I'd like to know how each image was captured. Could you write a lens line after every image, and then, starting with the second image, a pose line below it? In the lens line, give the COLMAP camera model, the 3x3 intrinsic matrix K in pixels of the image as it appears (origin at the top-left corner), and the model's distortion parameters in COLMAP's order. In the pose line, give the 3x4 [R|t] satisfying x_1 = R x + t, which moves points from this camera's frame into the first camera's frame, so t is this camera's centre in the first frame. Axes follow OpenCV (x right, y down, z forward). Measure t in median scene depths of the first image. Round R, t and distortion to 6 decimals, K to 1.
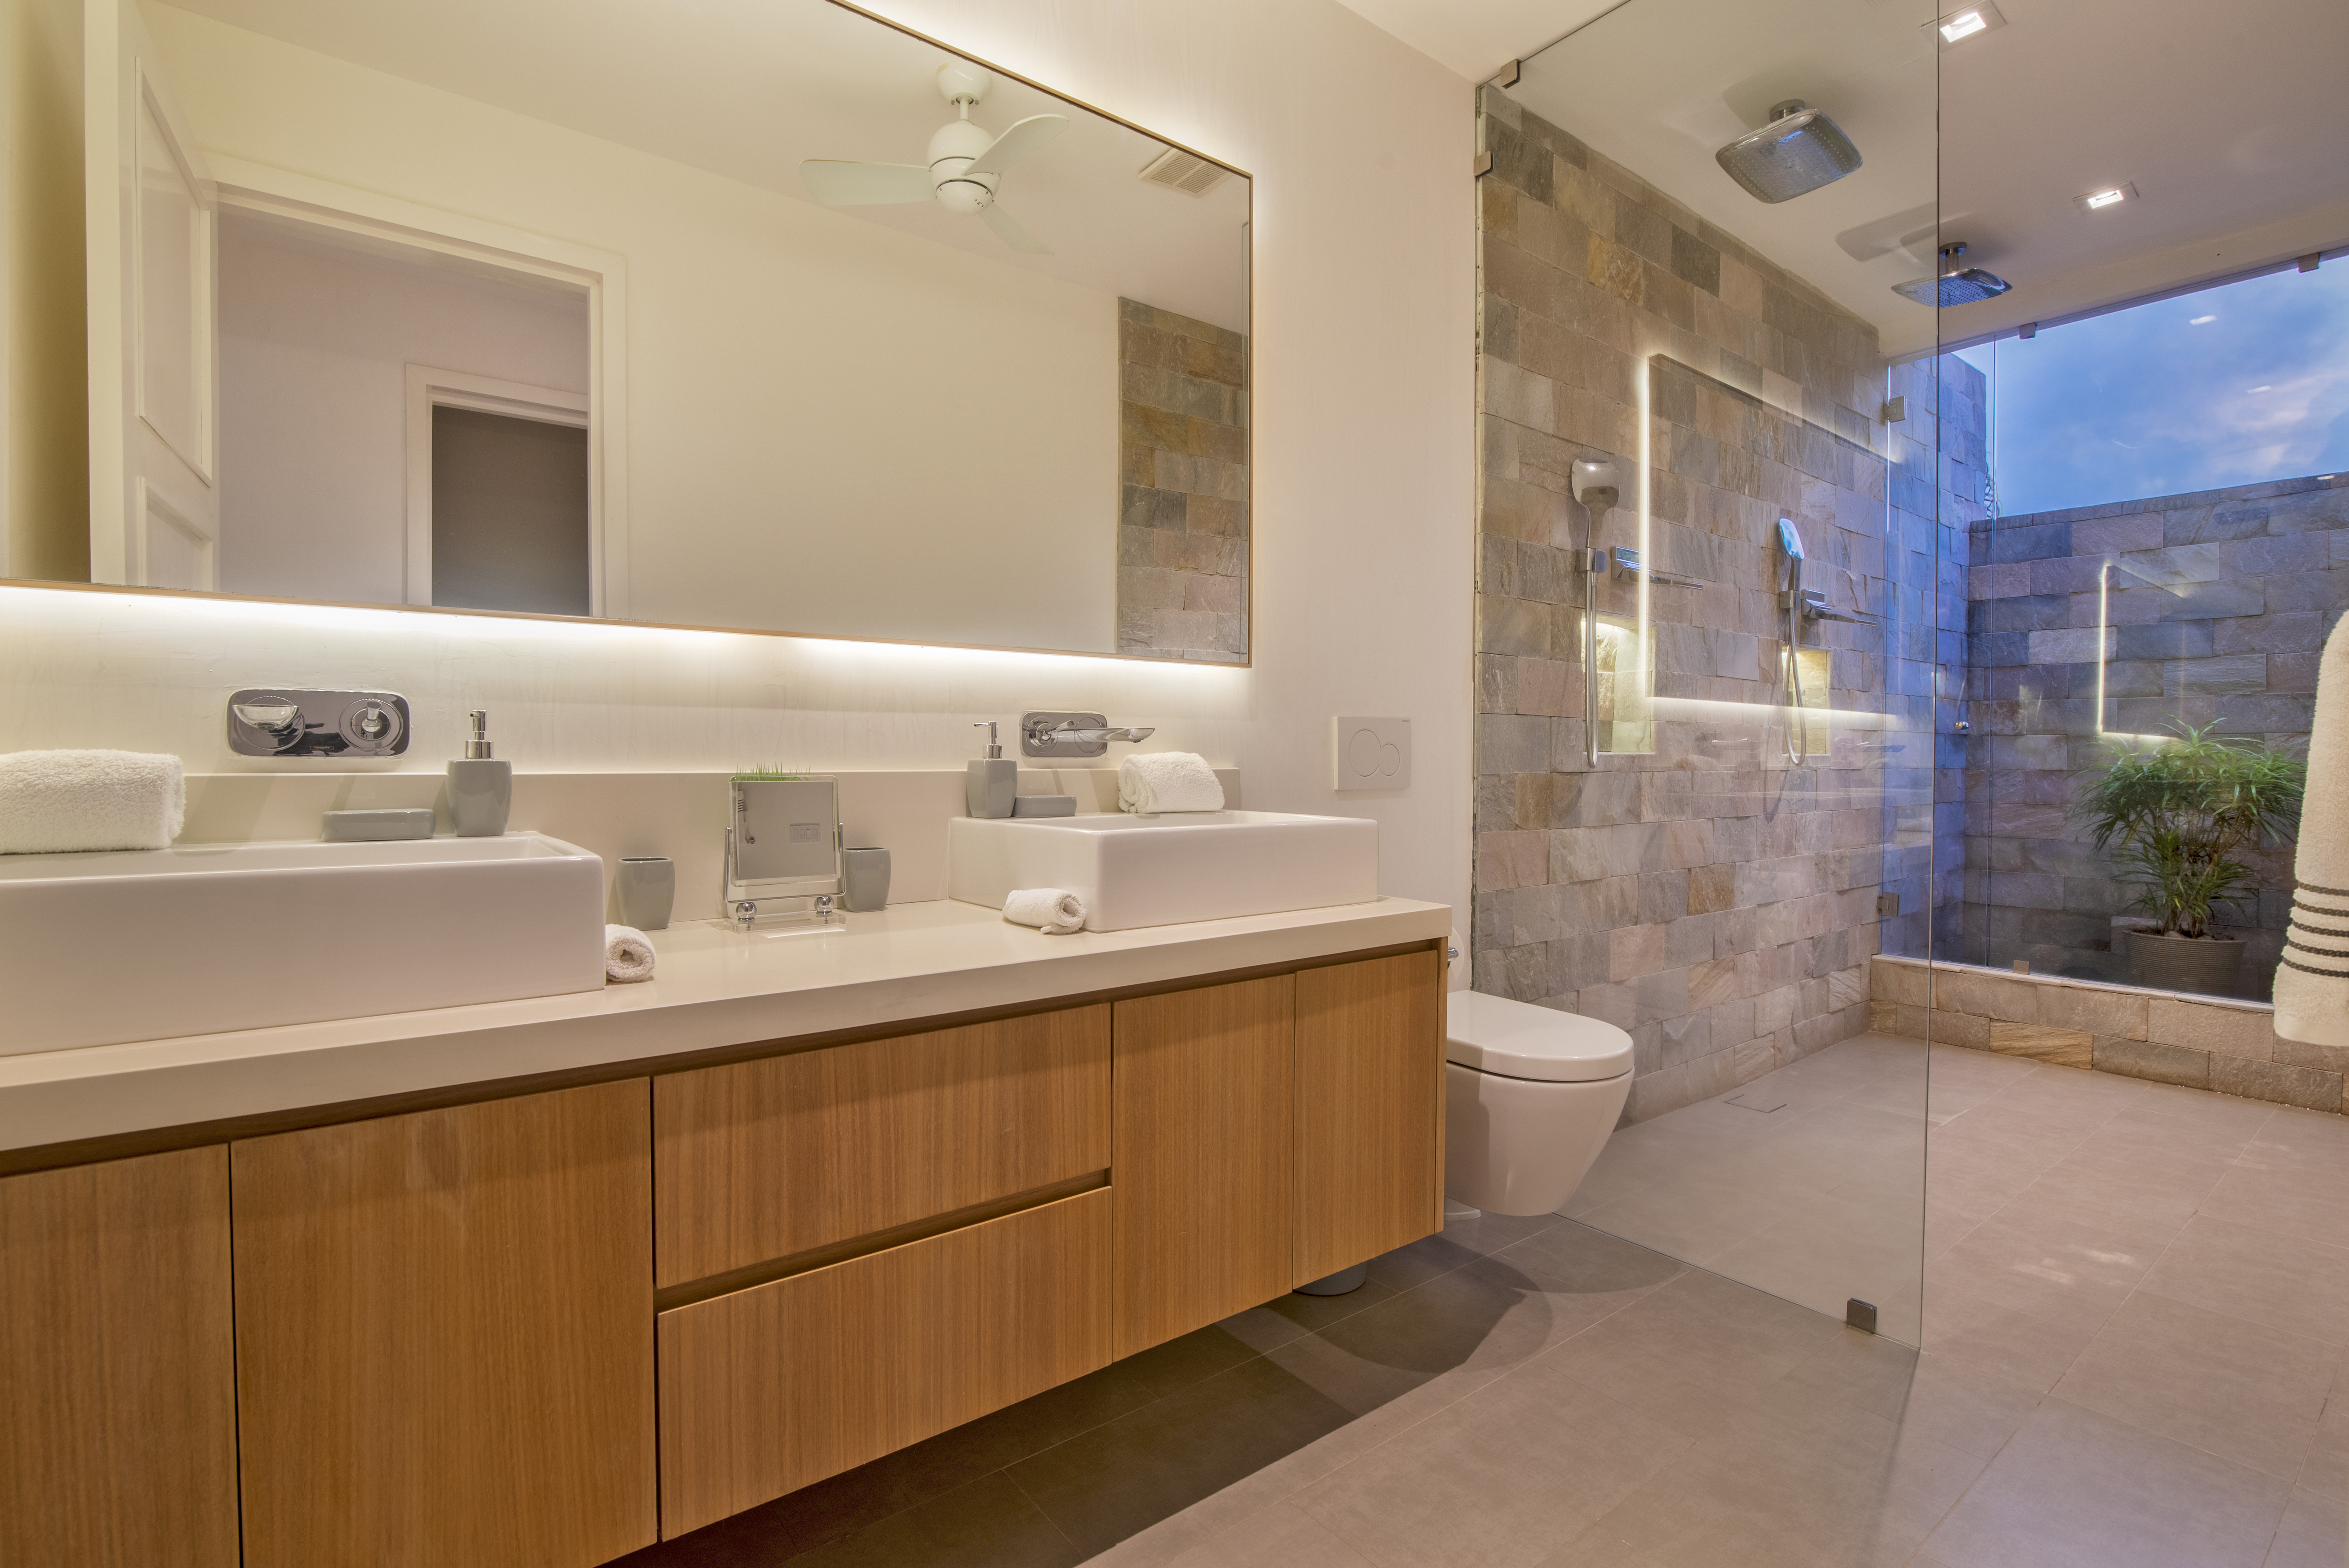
lens RADIAL K [[1088.6, 0, 1167.6], [0, 1088.6, 775.8], [0, 0, 1]] dist [-0.009858, -0.000555]
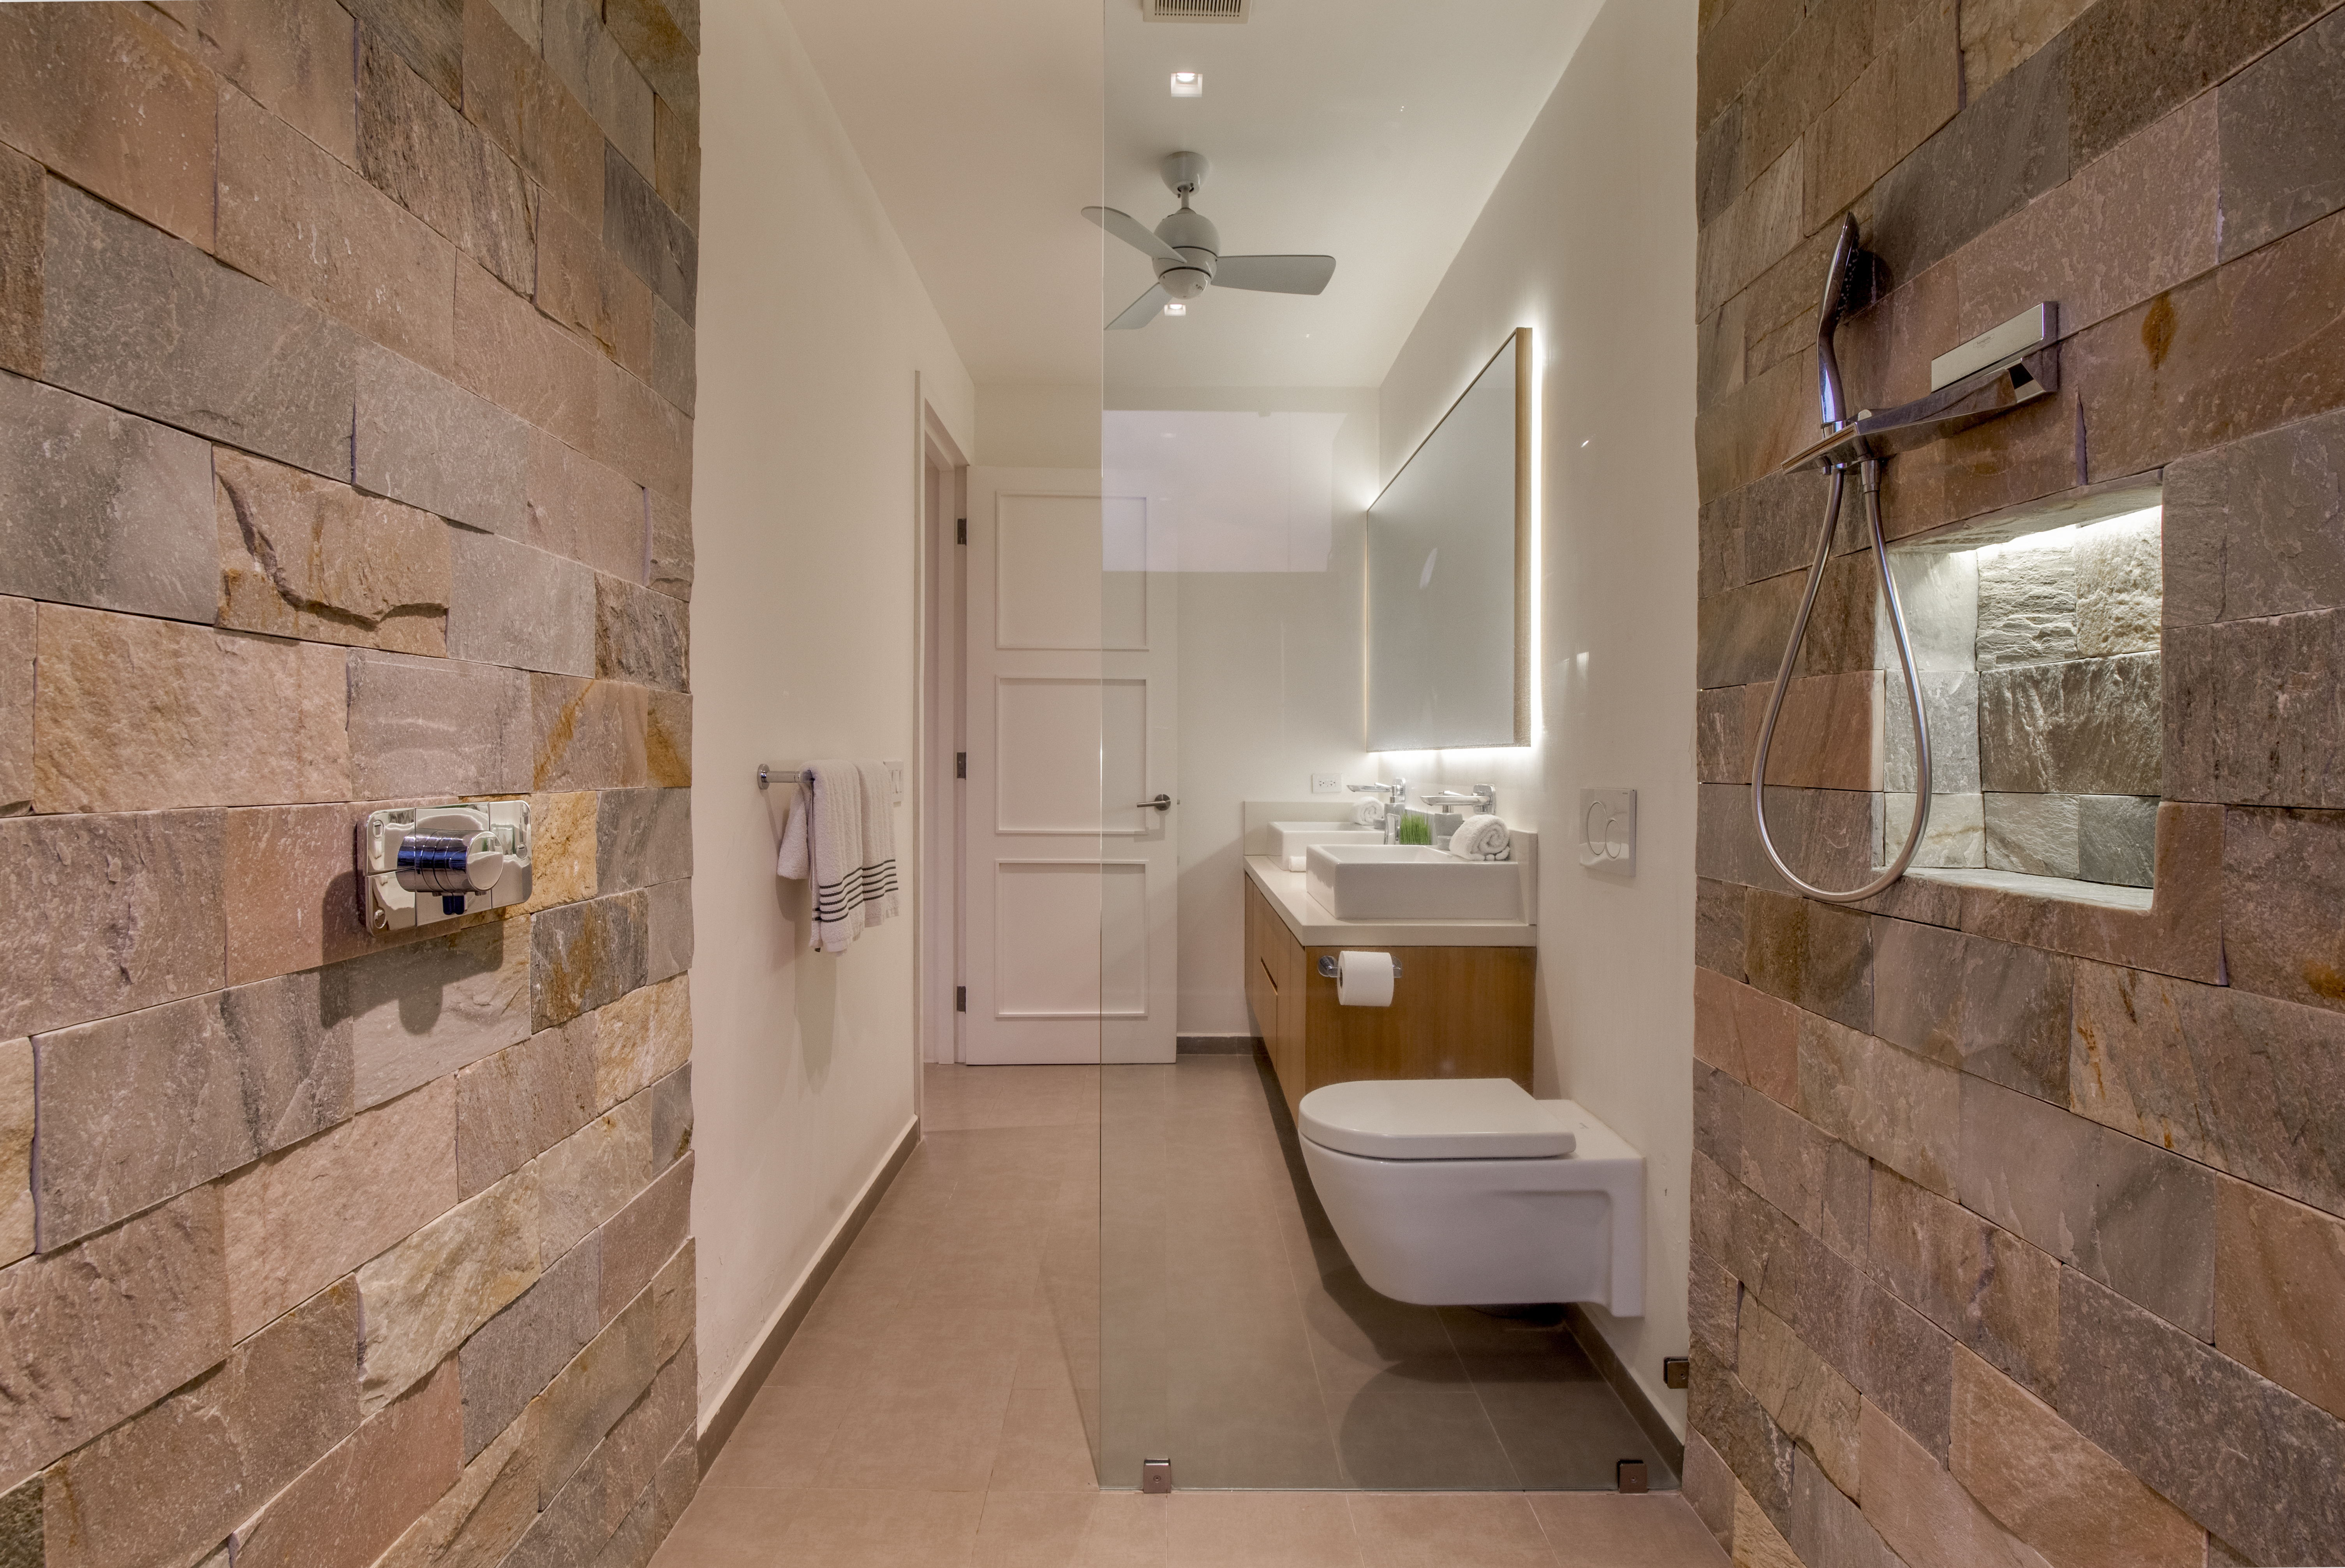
lens RADIAL K [[1086.6, 0, 1172.4], [0, 1086.6, 778.0], [0, 0, 1]] dist [-0.009858, -0.000555]
pose [[-0.611790, 0.002041, -0.791018, 0.912562], [-0.020976, 0.999603, 0.018803, -0.060444], [0.790742, 0.028096, -0.611504, 1.049692]]
